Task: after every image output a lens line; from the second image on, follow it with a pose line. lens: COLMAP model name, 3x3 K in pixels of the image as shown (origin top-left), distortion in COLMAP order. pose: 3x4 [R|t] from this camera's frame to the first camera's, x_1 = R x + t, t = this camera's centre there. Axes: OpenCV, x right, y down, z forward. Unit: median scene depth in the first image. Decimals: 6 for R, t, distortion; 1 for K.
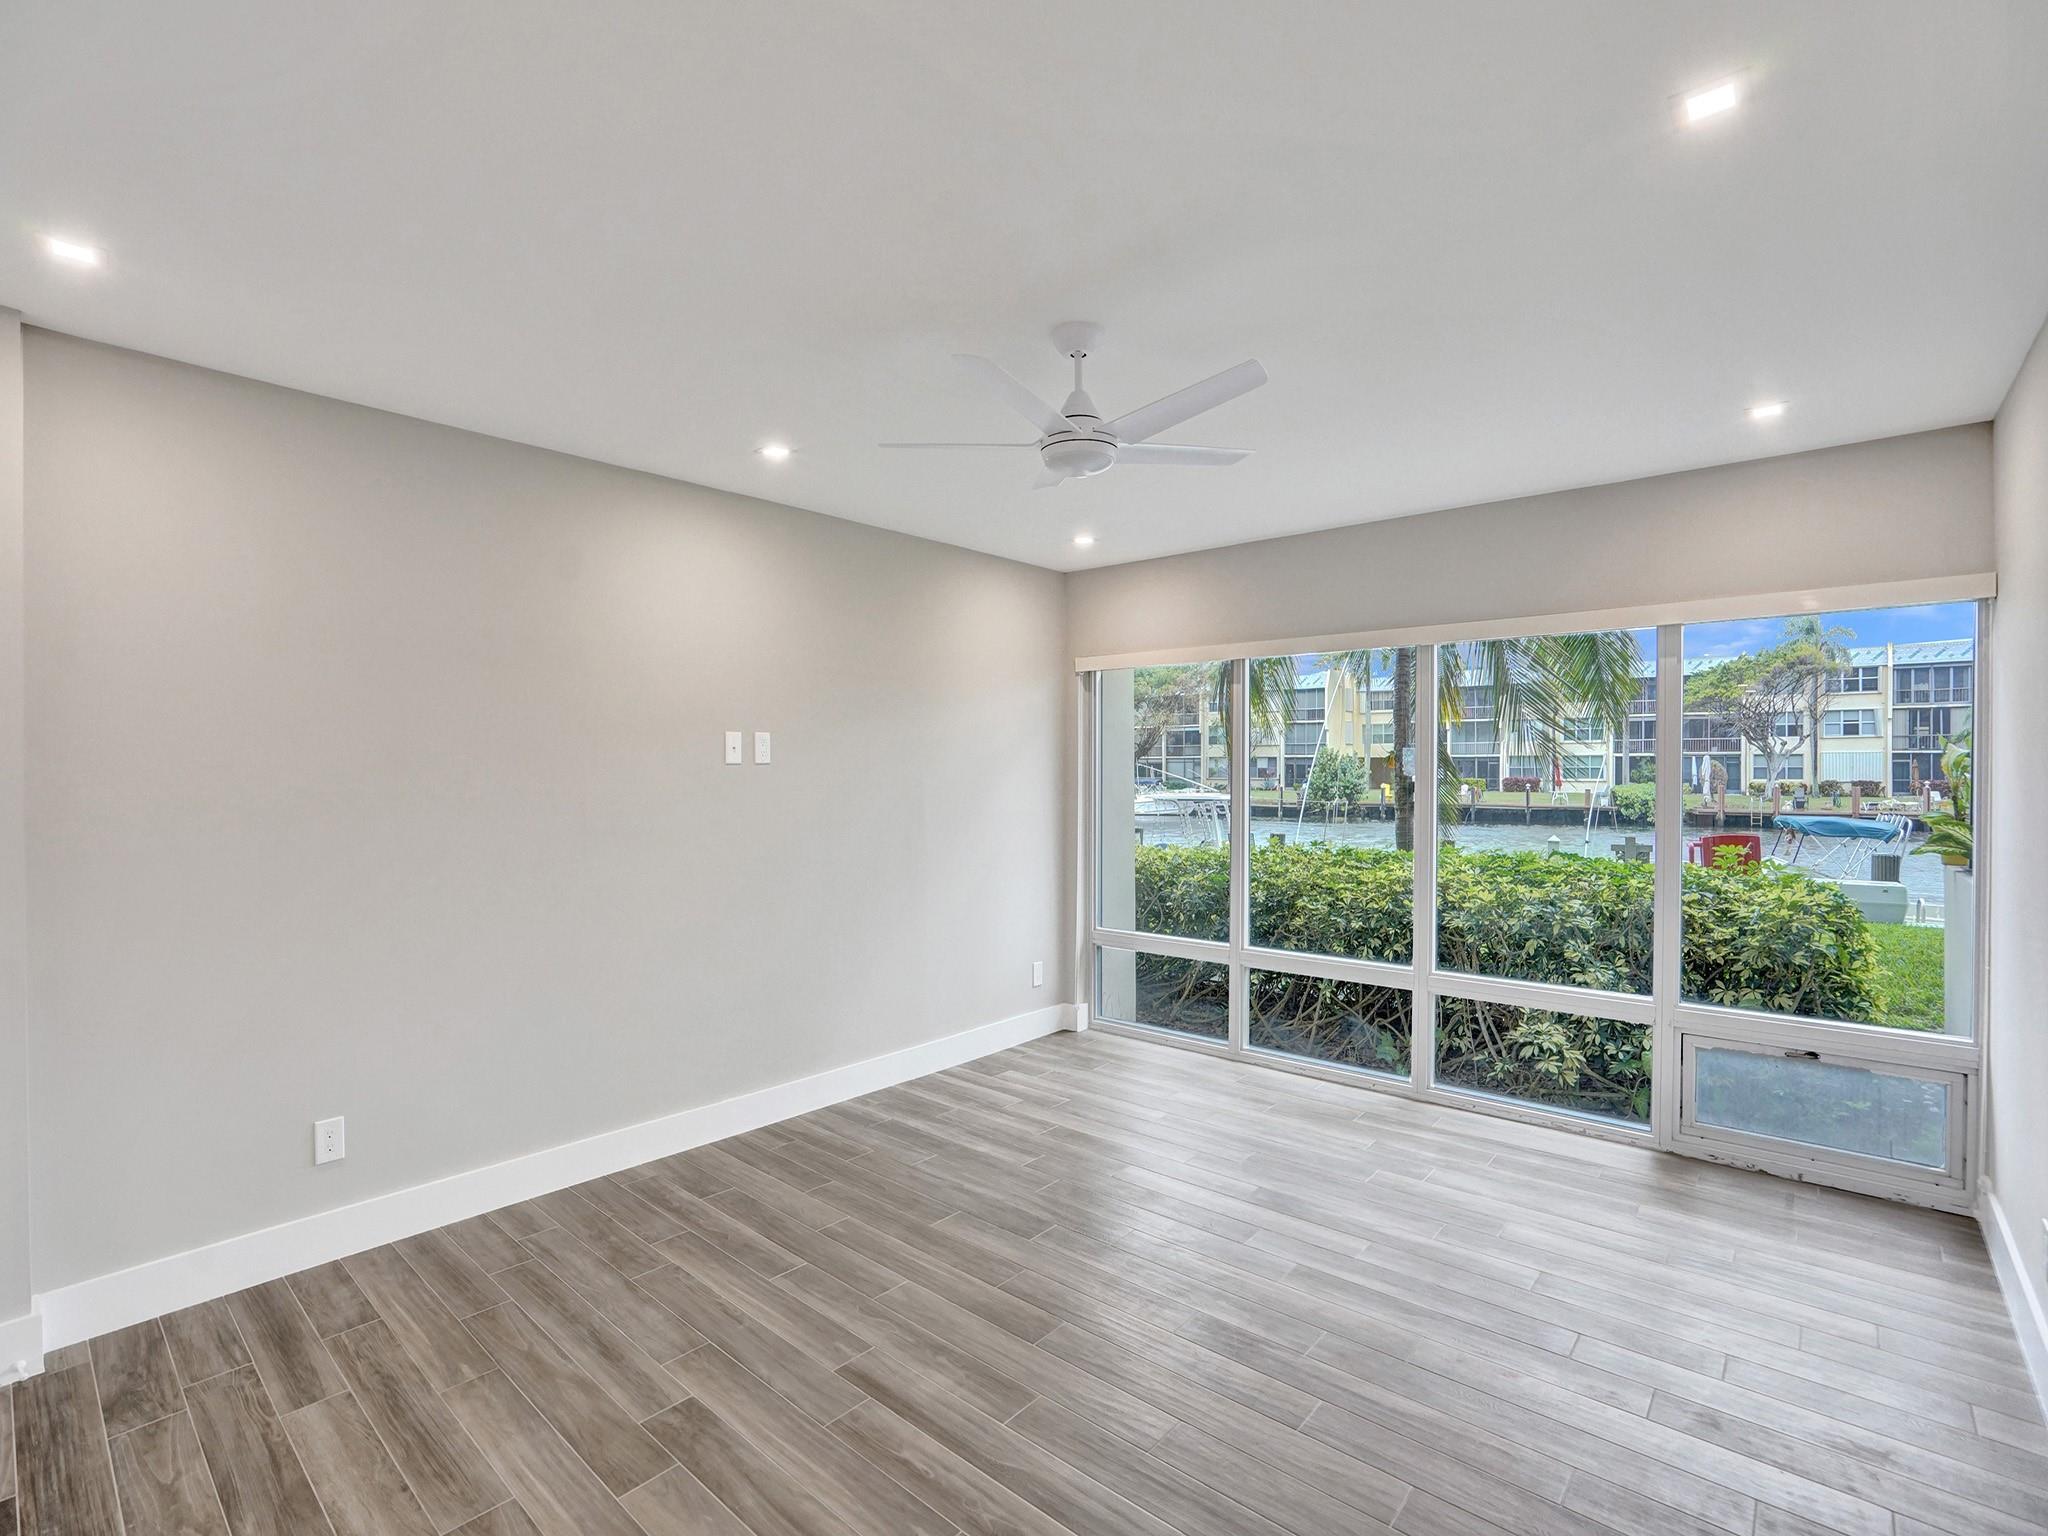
lens RADIAL K [[941.1, 0, 1024.0], [0, 941.1, 768.0], [0, 0, 1]] dist [-0.055207, 0.025138]
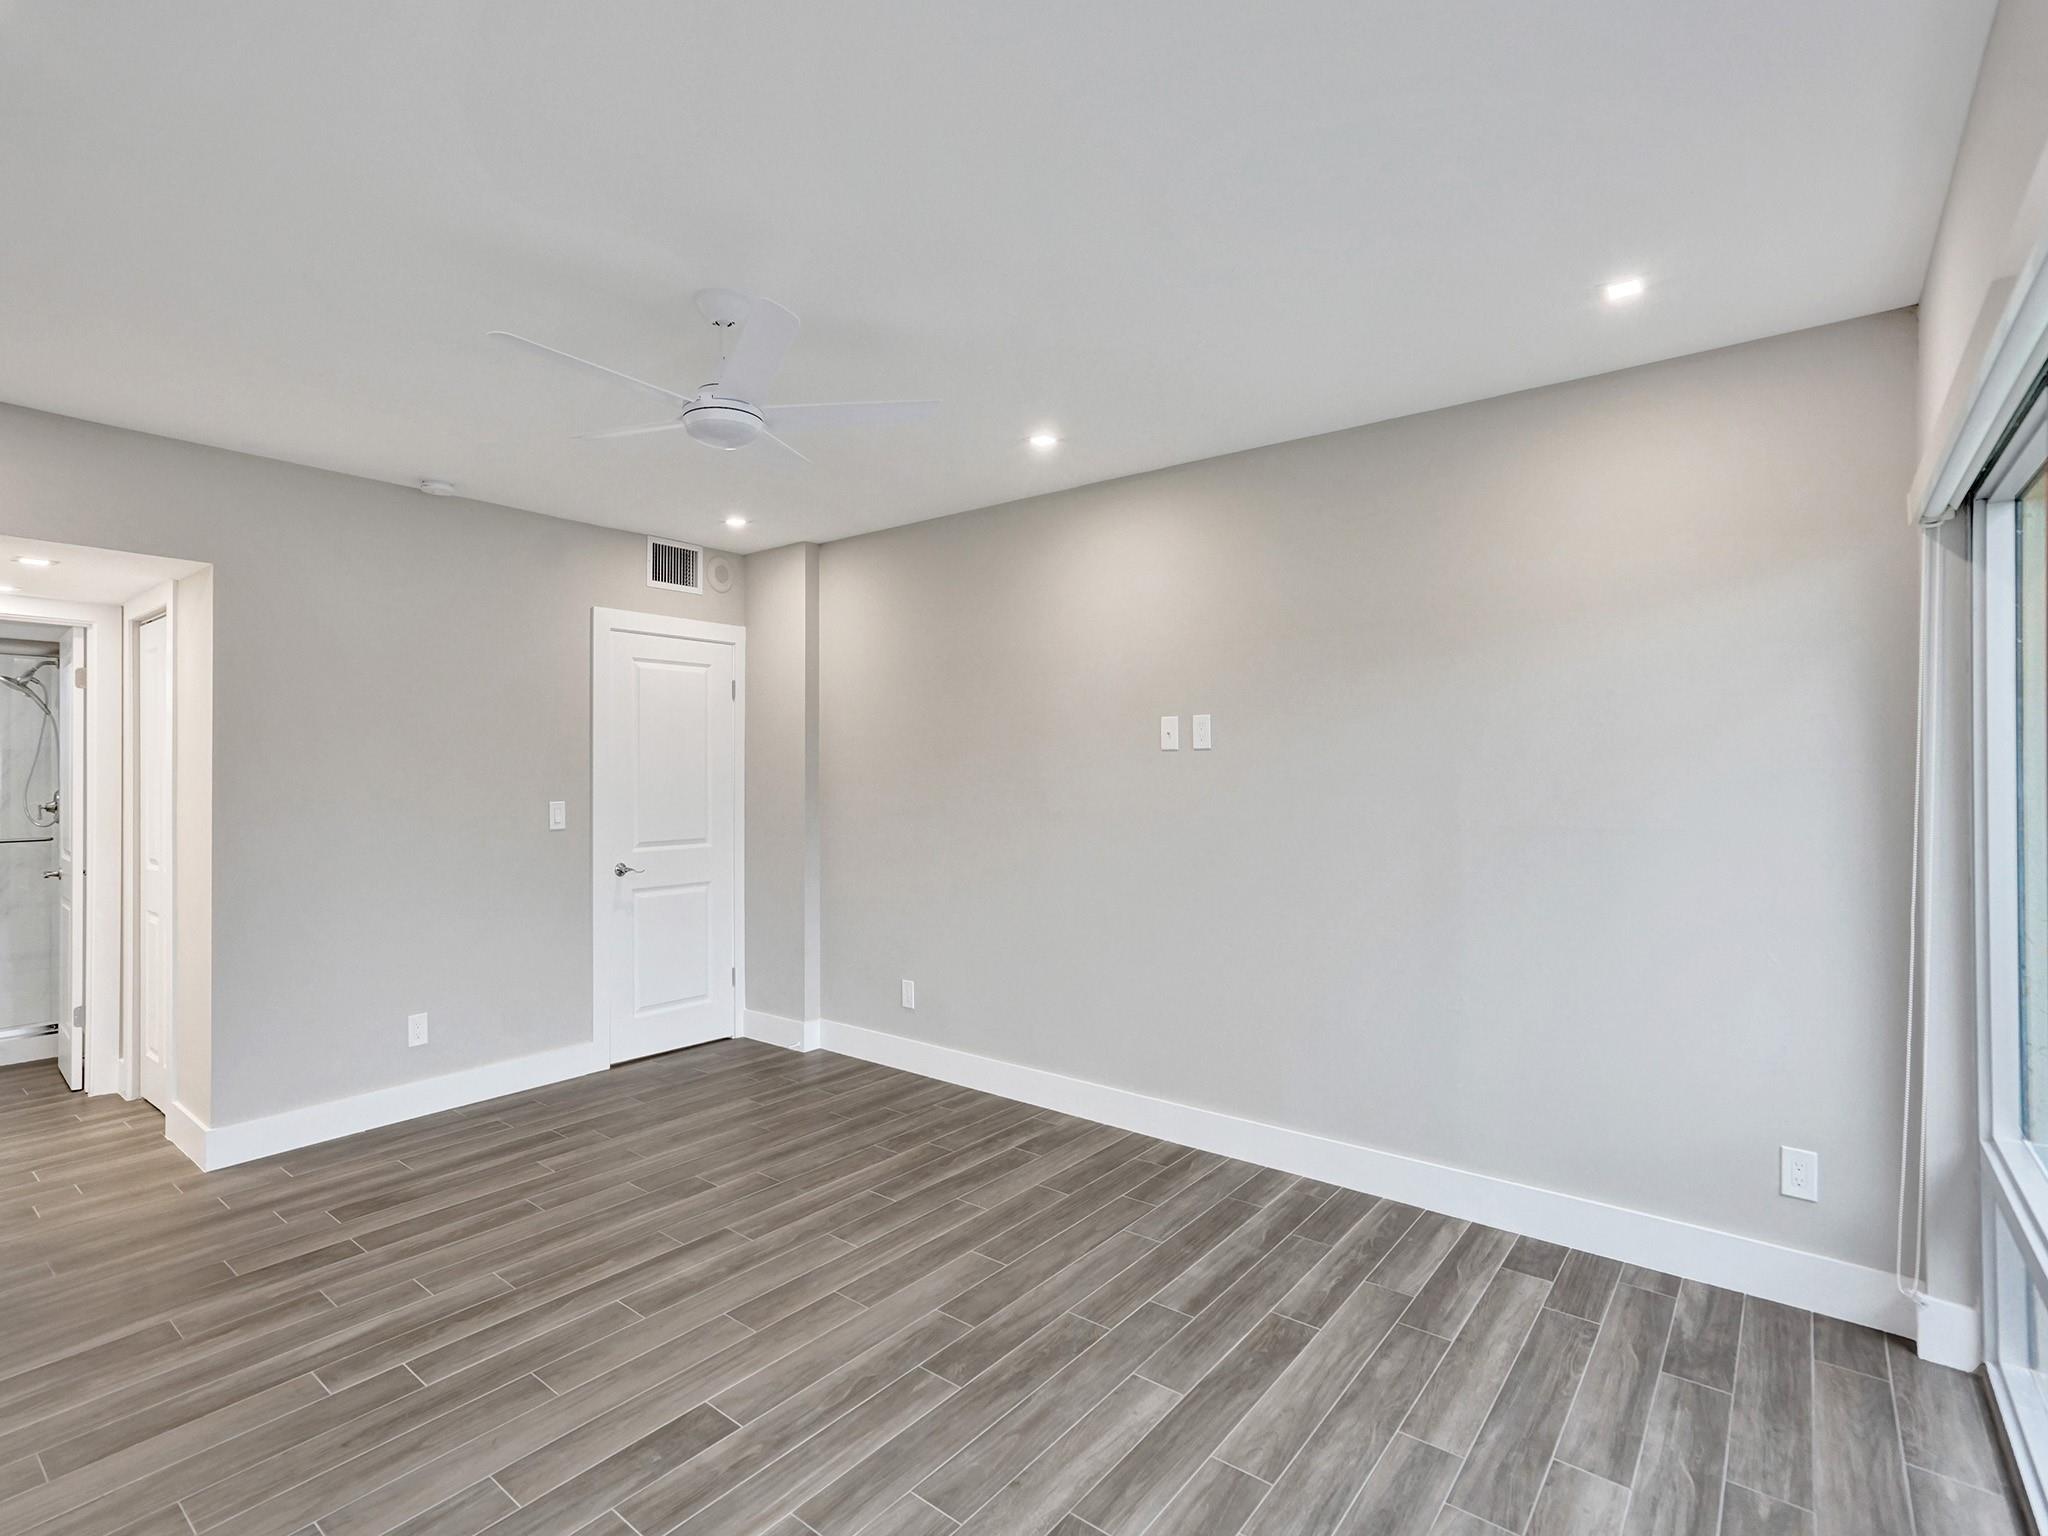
lens RADIAL K [[1008.6, 0, 1001.4], [0, 1008.6, 773.5], [0, 0, 1]] dist [-0.002386, 0.015295]
pose [[0.032632, 0.000712, -0.999467, 0.604269], [0.006515, 0.999978, 0.000925, 0.015107], [0.999446, -0.006541, 0.032627, 0.677654]]
